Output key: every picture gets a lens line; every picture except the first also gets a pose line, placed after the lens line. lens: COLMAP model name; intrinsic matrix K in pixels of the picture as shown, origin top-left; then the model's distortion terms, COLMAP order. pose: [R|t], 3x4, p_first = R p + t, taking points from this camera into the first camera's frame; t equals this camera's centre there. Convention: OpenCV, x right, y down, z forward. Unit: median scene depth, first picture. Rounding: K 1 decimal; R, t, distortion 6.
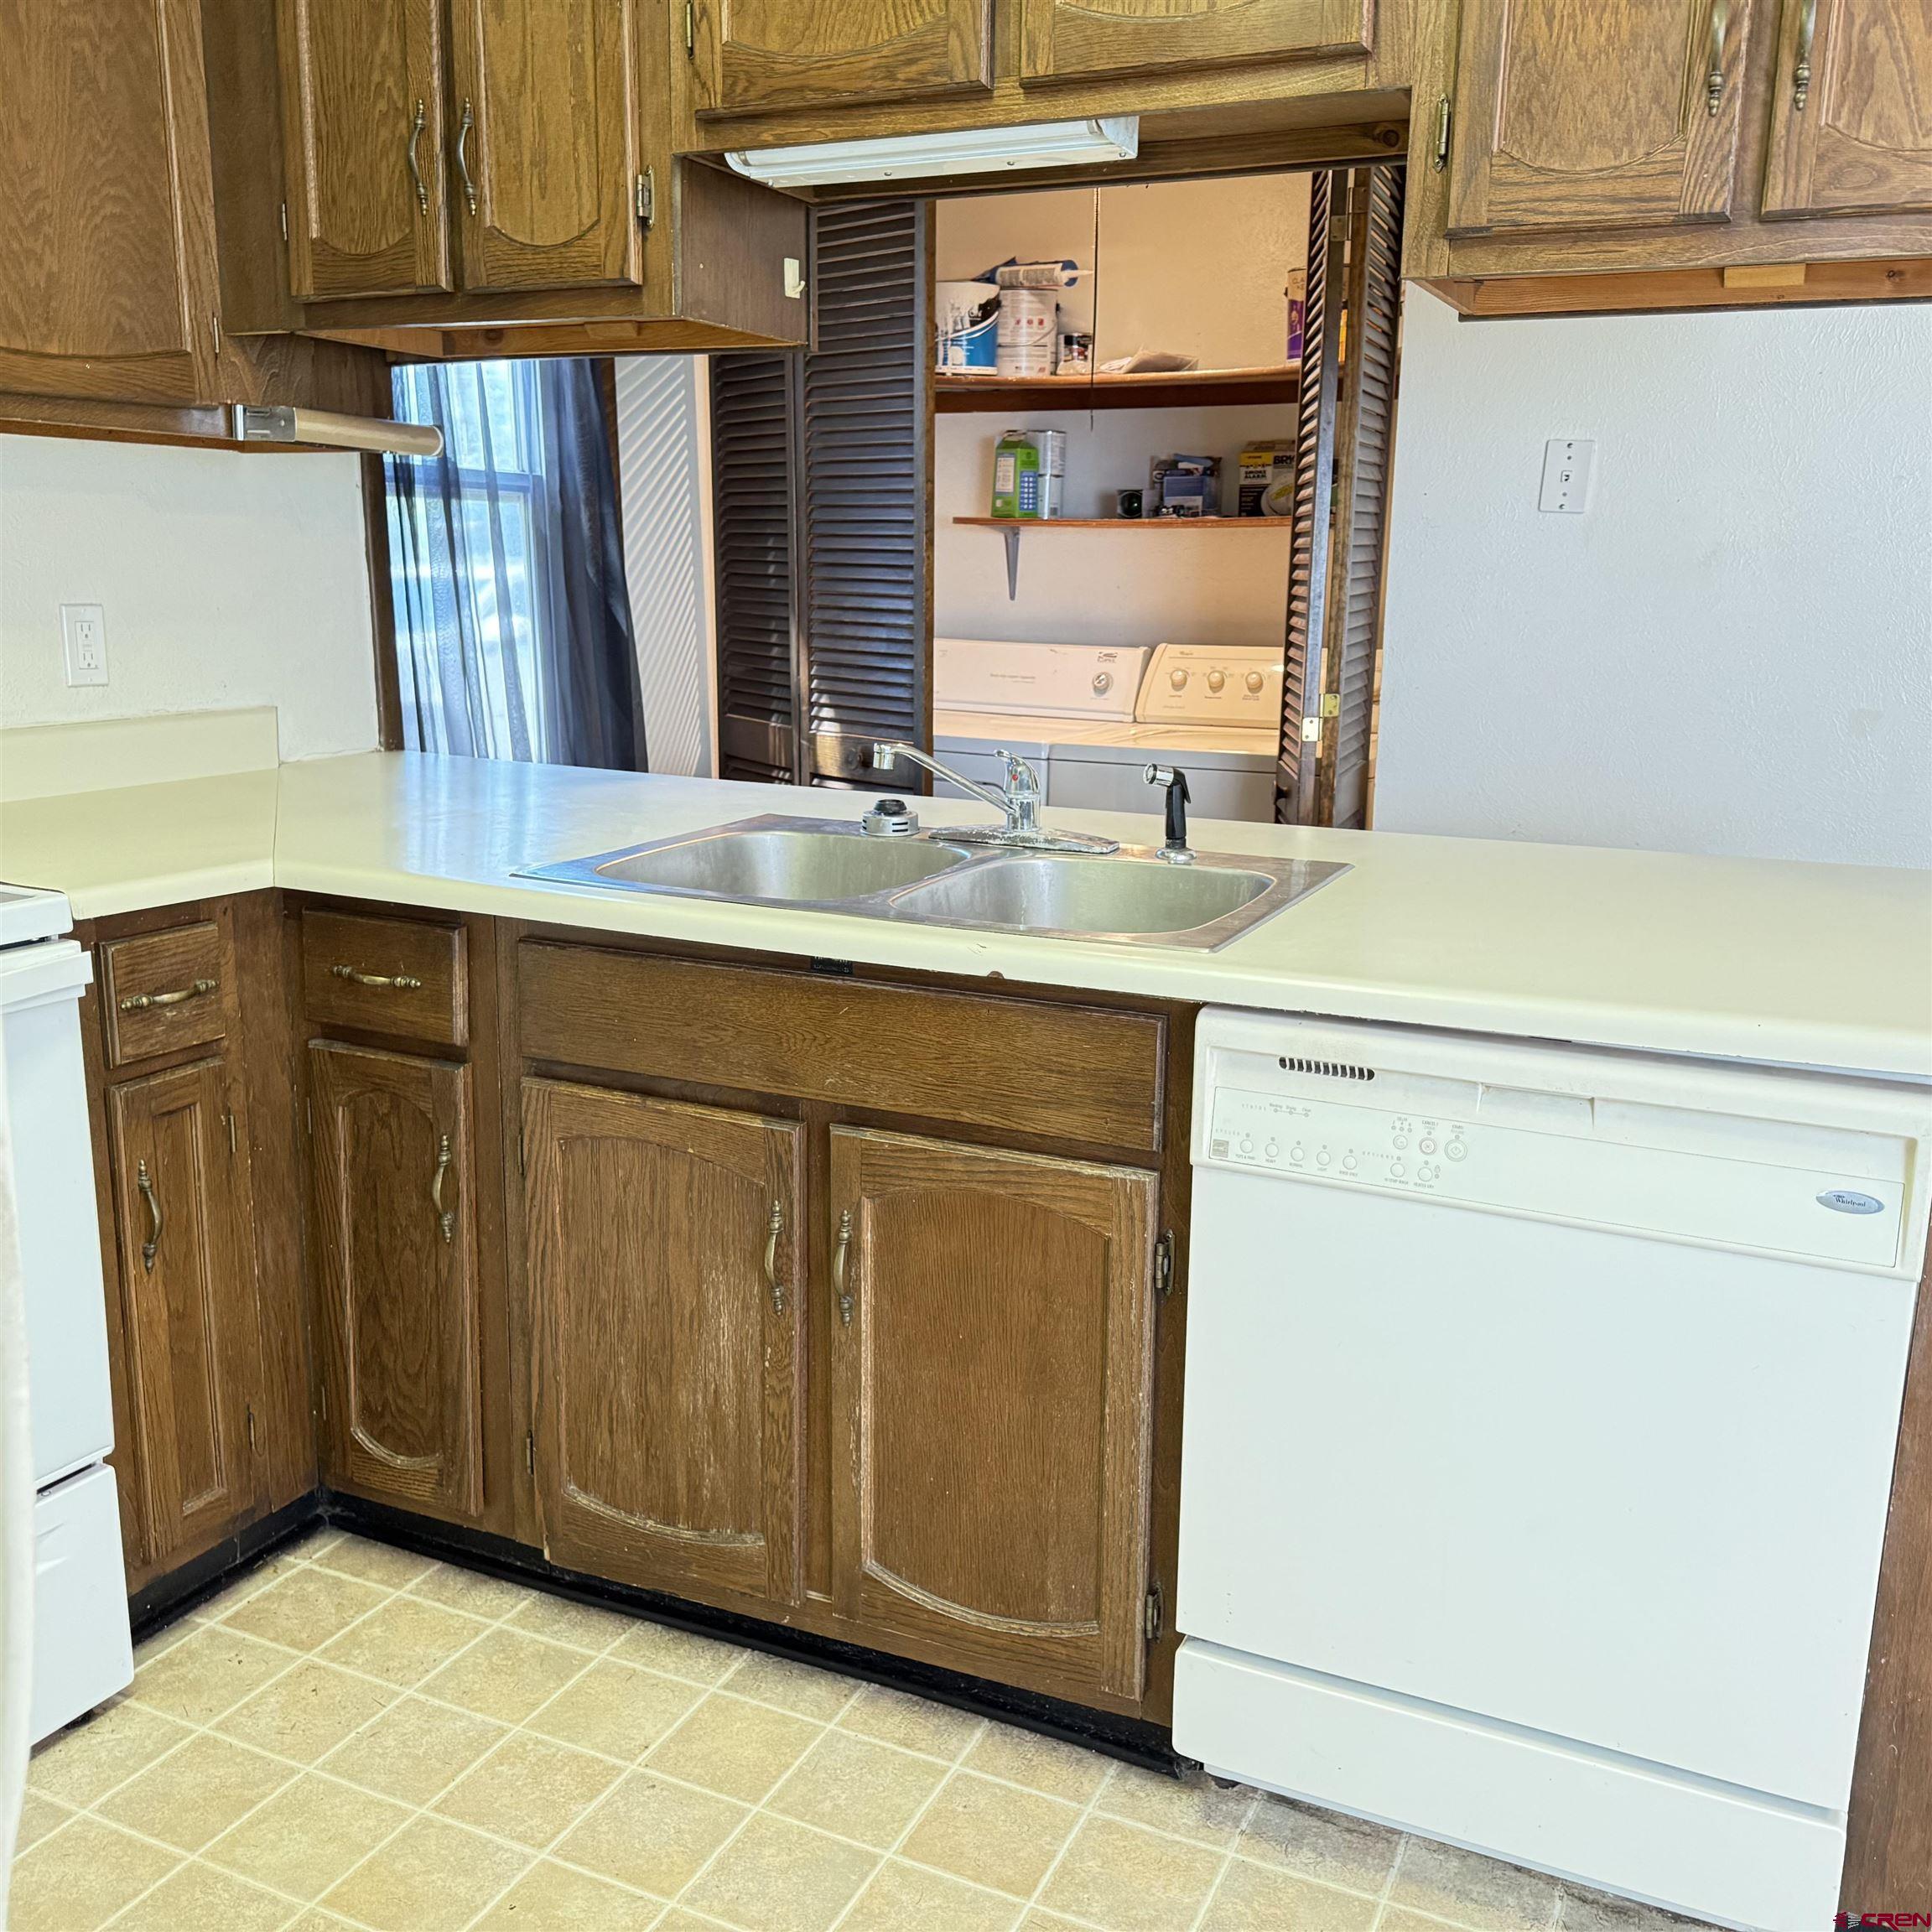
lens RADIAL K [[1820.0, 0, 1005.0], [0, 1820.0, 919.2], [0, 0, 1]] dist [0.002161, 0.000000]
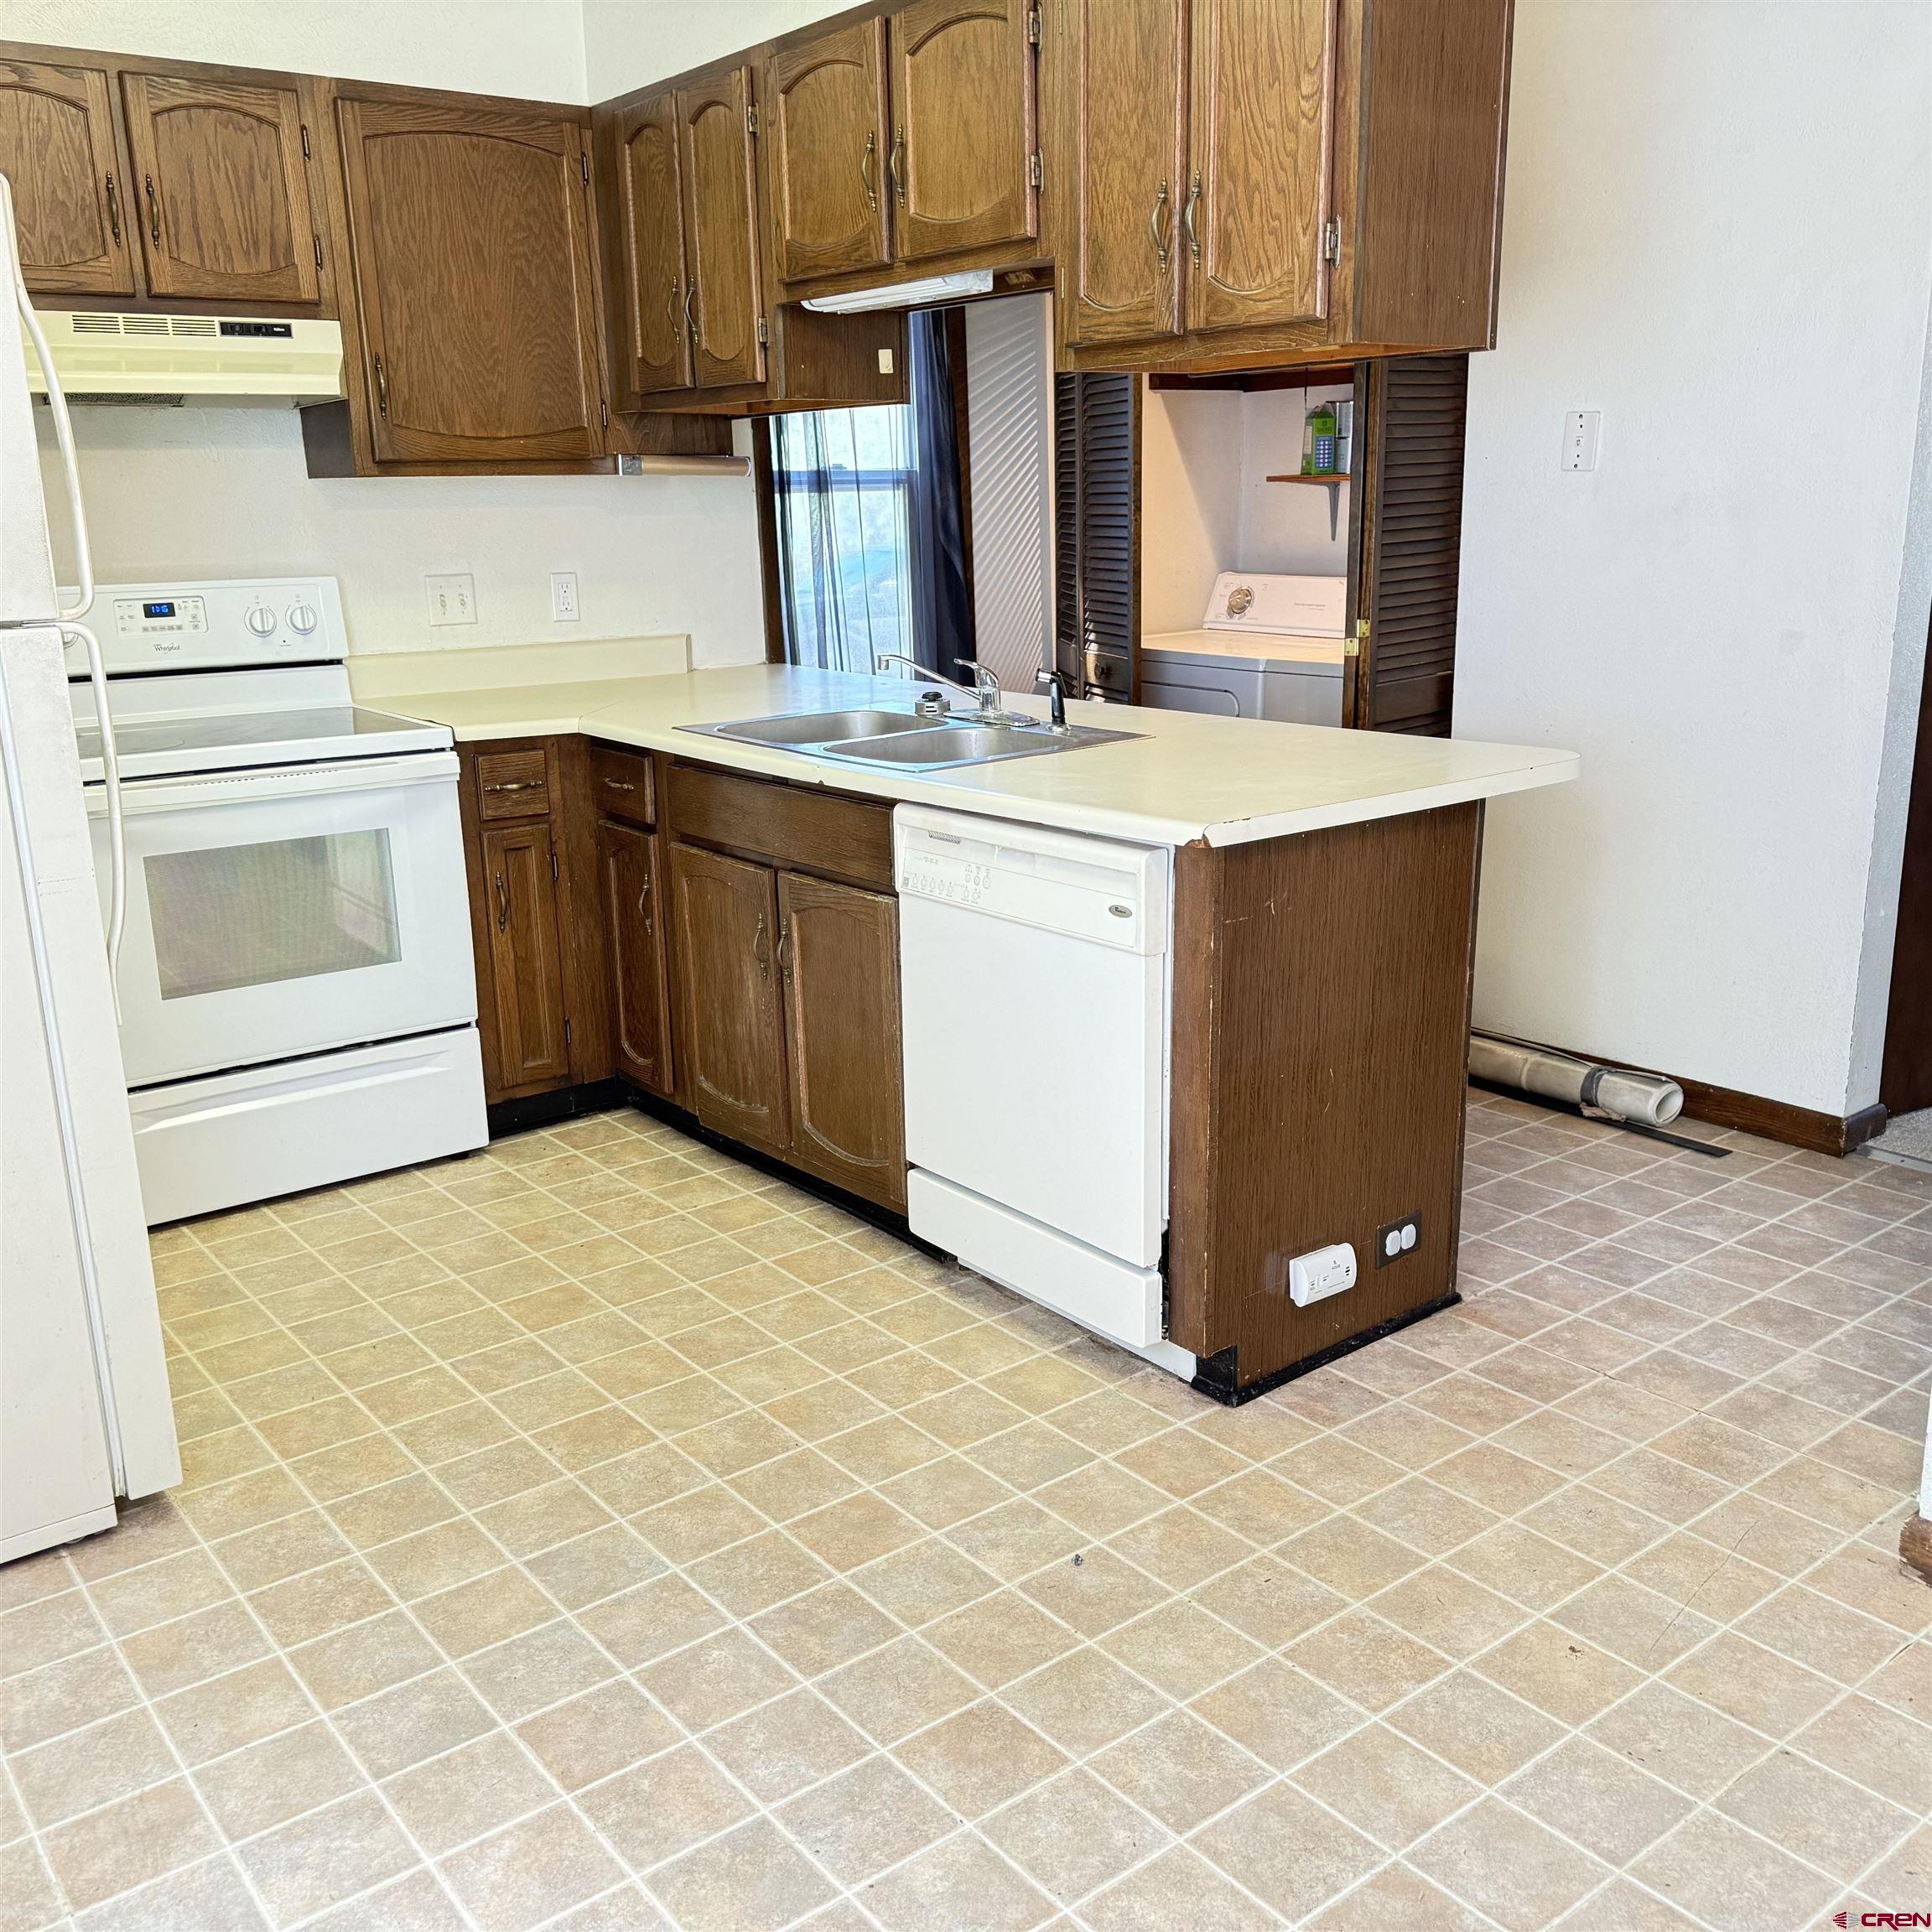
lens RADIAL K [[1820.0, 0, 958.4], [0, 1820.0, 974.8], [0, 0, 1]] dist [0.002161, 0.000000]
pose [[0.886190, 0.083386, -0.455756, 0.805652], [-0.051134, 0.995264, 0.082668, 0.054232], [0.460491, -0.049955, 0.886257, -0.463691]]
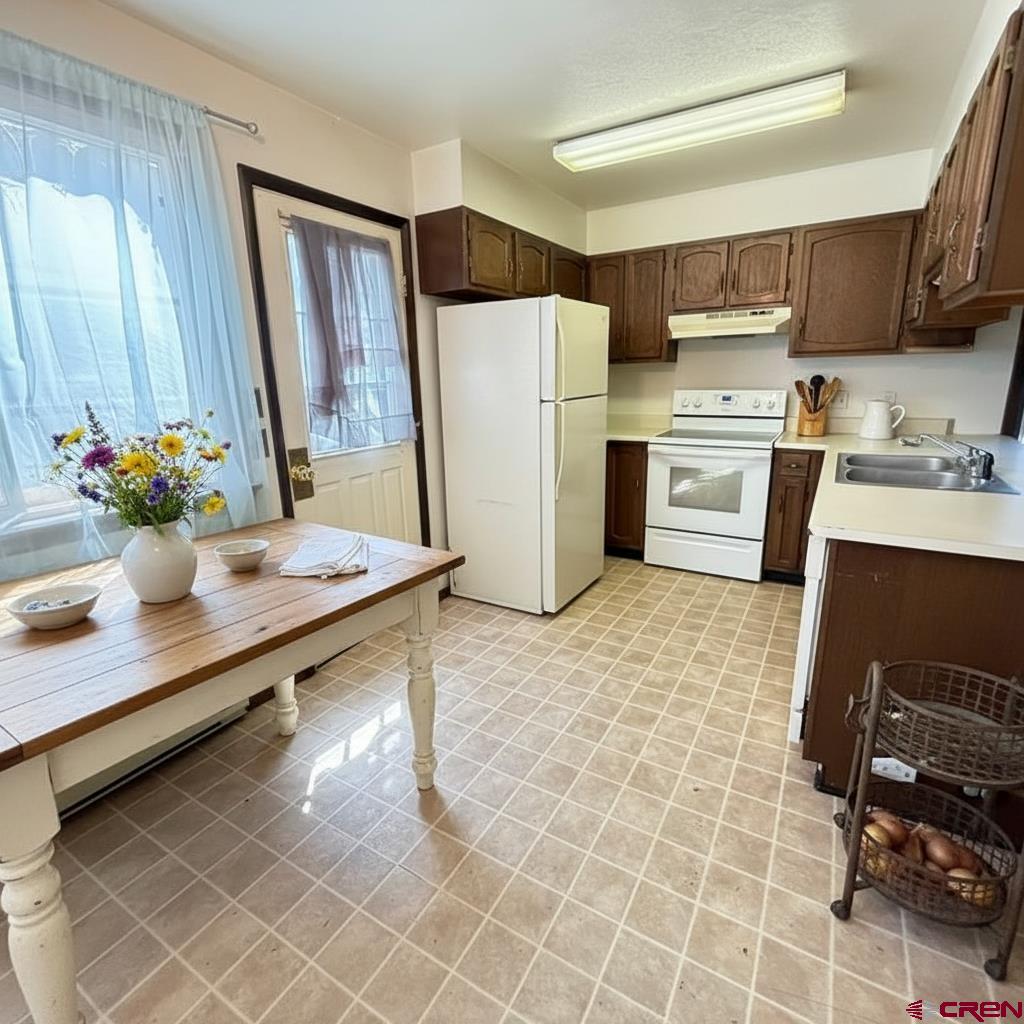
lens RADIAL K [[536.5, 0, 508.2], [0, 536.5, 516.1], [0, 0, 1]] dist [-0.010278, 0.000566]
pose [[-0.121916, 0.248332, -0.960972, 1.189508], [-0.153970, 0.951742, 0.265481, -0.107836], [0.980525, 0.180327, -0.077797, 0.297388]]
